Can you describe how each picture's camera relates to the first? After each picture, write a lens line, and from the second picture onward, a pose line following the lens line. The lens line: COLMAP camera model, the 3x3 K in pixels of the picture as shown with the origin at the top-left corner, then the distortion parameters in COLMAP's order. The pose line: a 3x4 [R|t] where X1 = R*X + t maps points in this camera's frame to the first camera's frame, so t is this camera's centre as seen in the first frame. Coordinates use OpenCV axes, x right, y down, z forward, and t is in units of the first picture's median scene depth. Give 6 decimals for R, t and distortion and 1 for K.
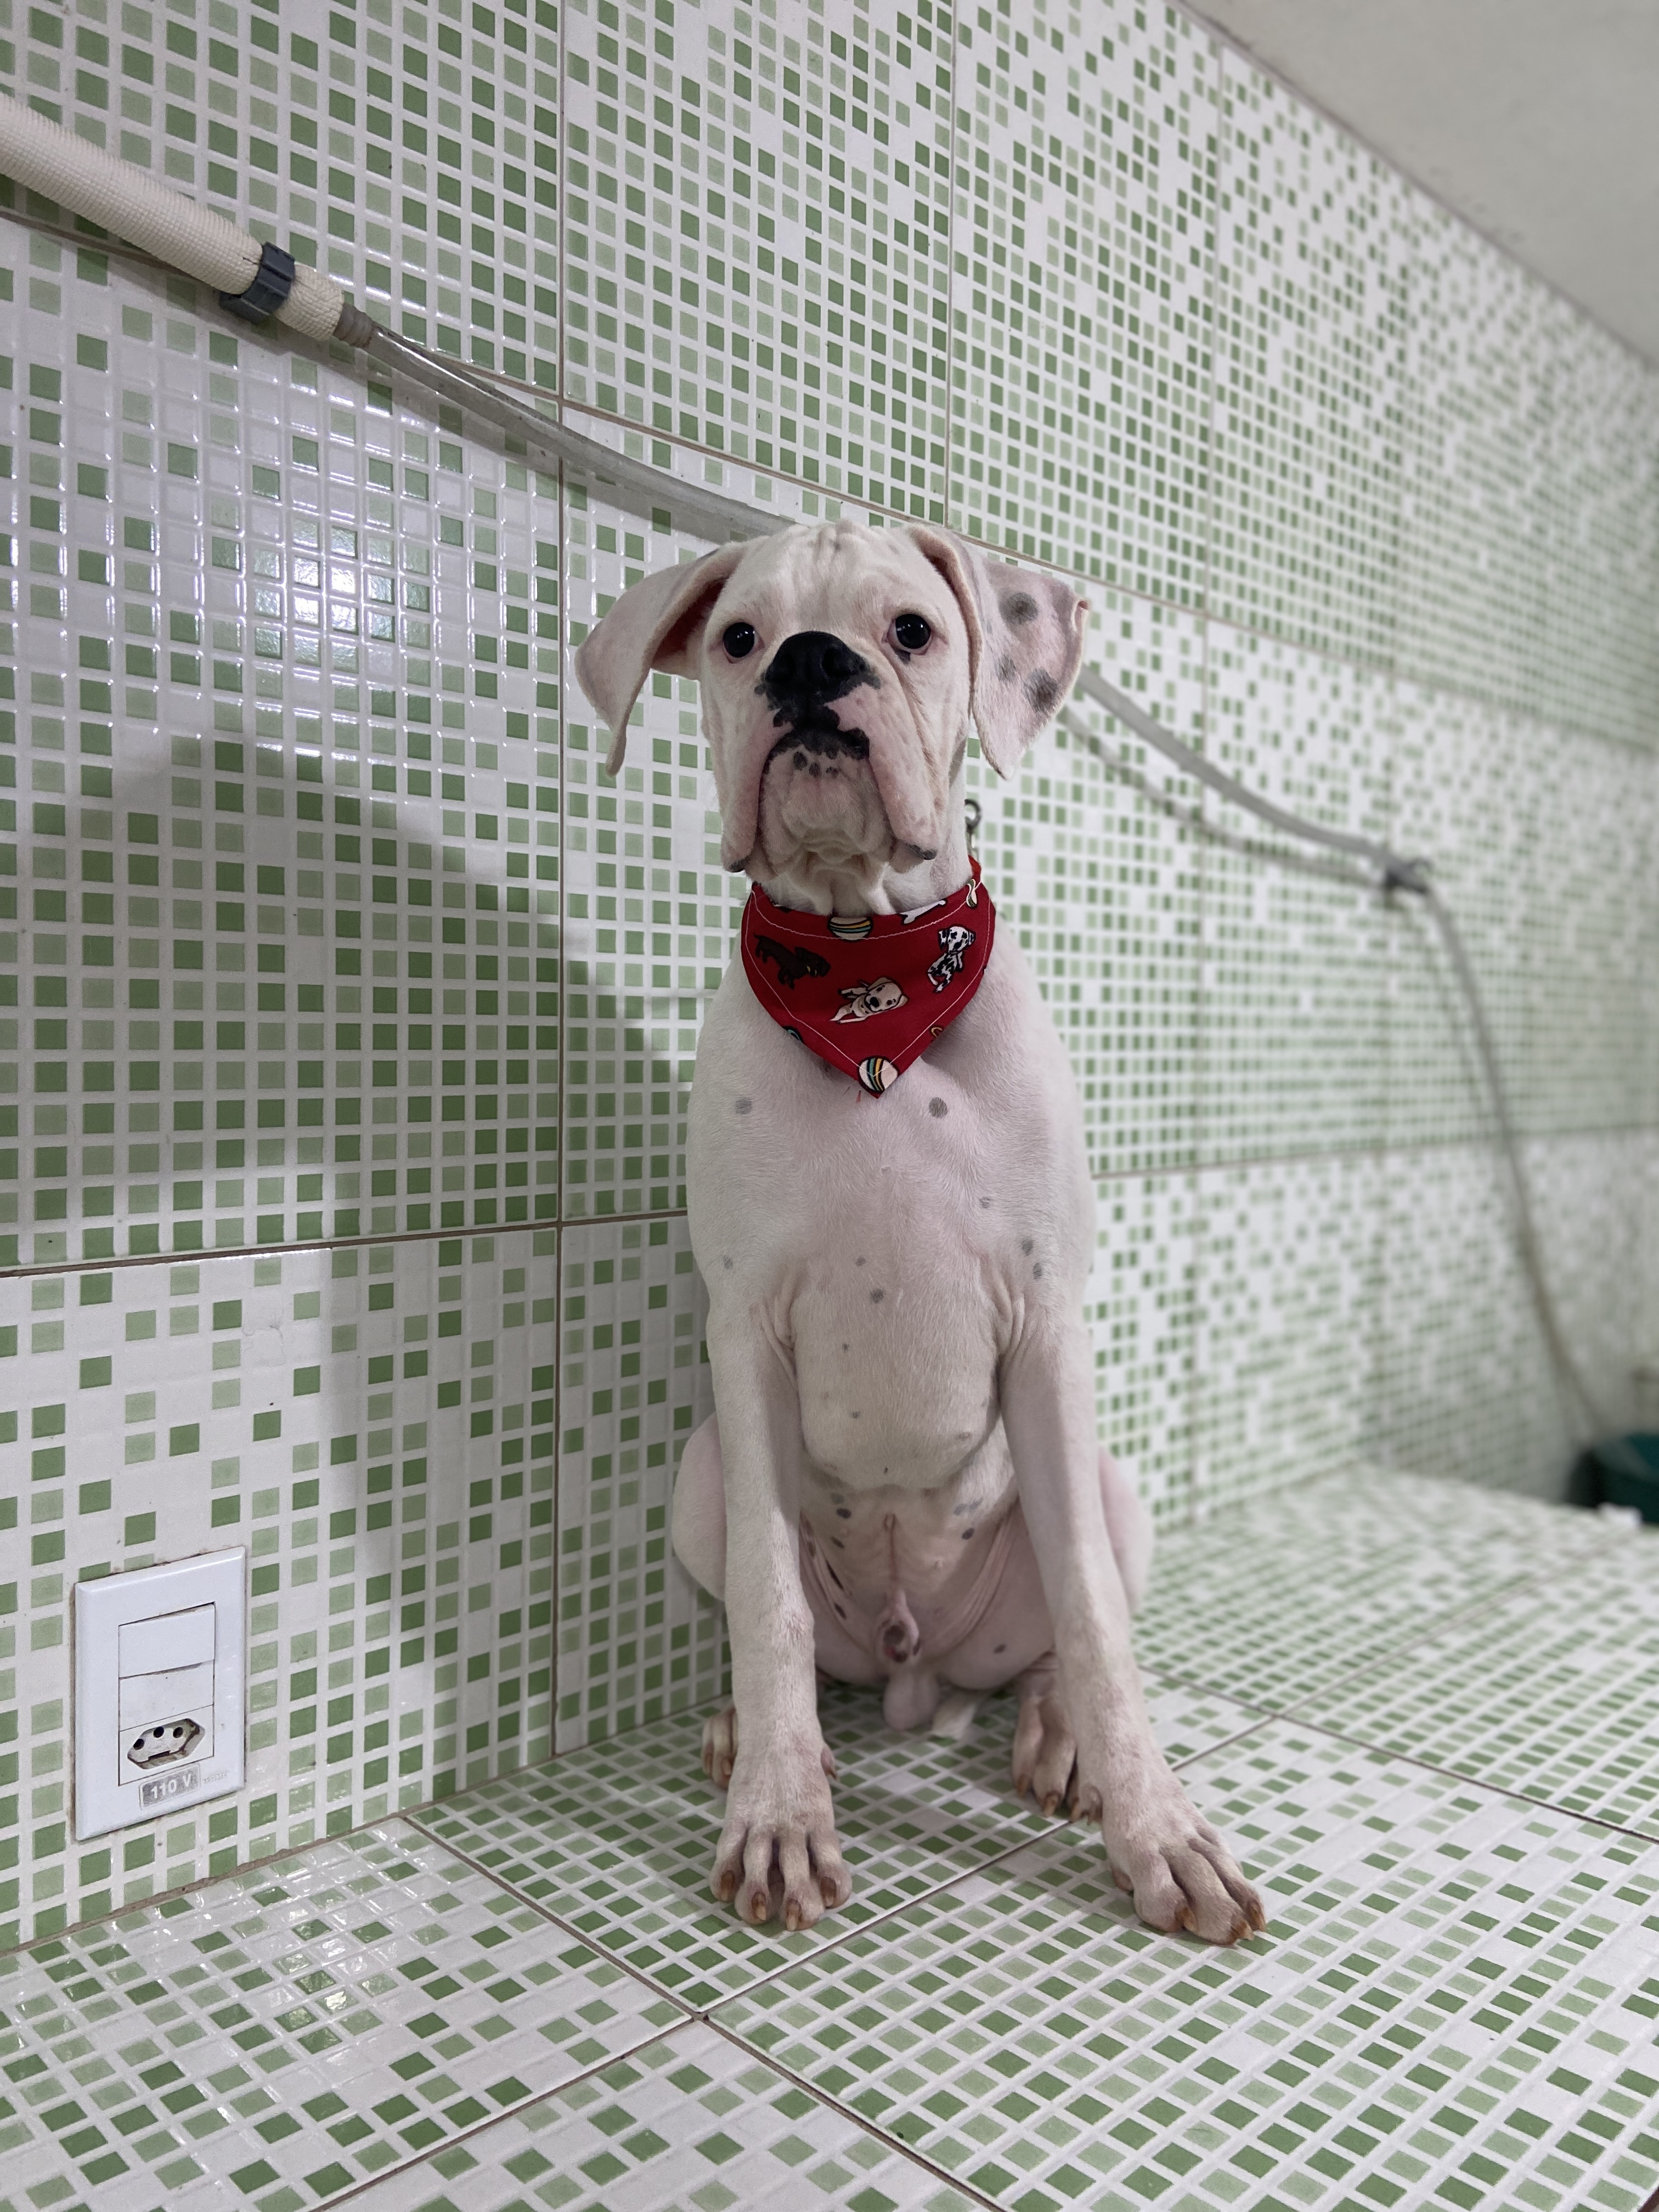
lens RADIAL K [[1674.5, 0, 837.7], [0, 1674.5, 1081.9], [0, 0, 1]] dist [0.132062, -0.178415]
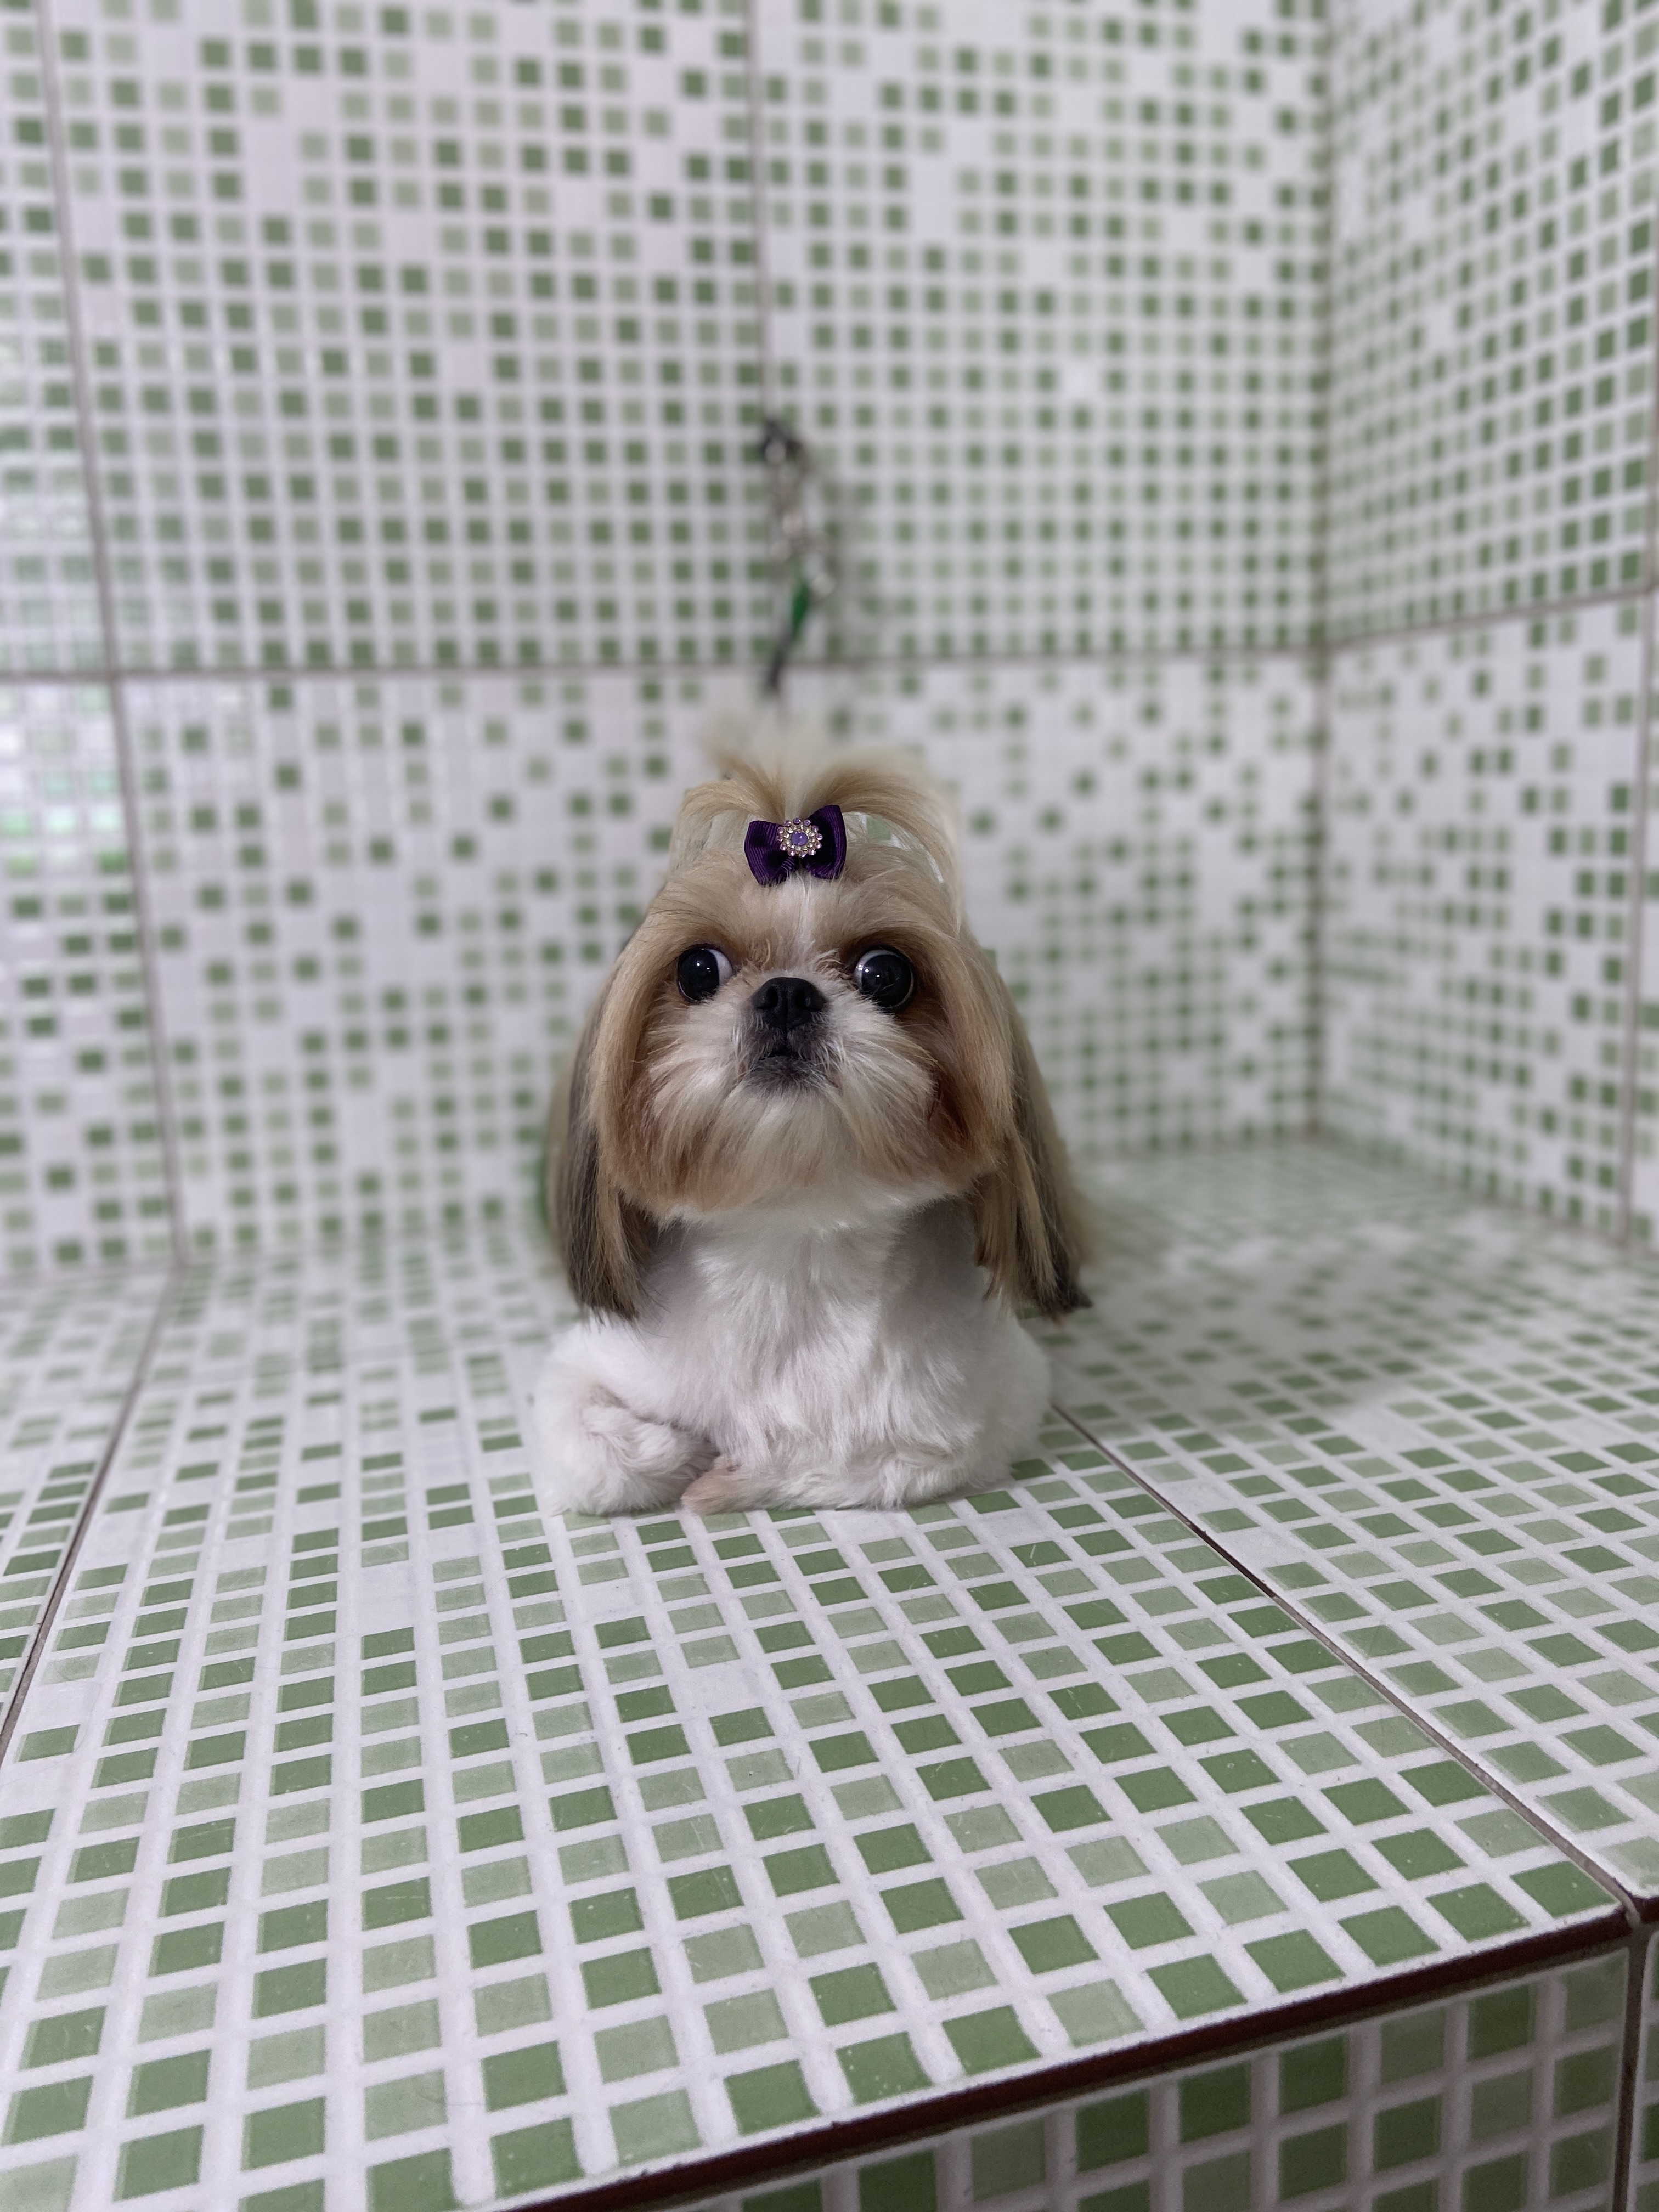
lens RADIAL K [[1674.5, 0, 832.7], [0, 1674.5, 1080.8], [0, 0, 1]] dist [0.132062, -0.178415]
pose [[0.480420, -0.186797, 0.856915, -0.171701], [0.083988, 0.982363, 0.167057, 0.187458], [-0.873008, -0.008287, 0.487636, 0.499643]]
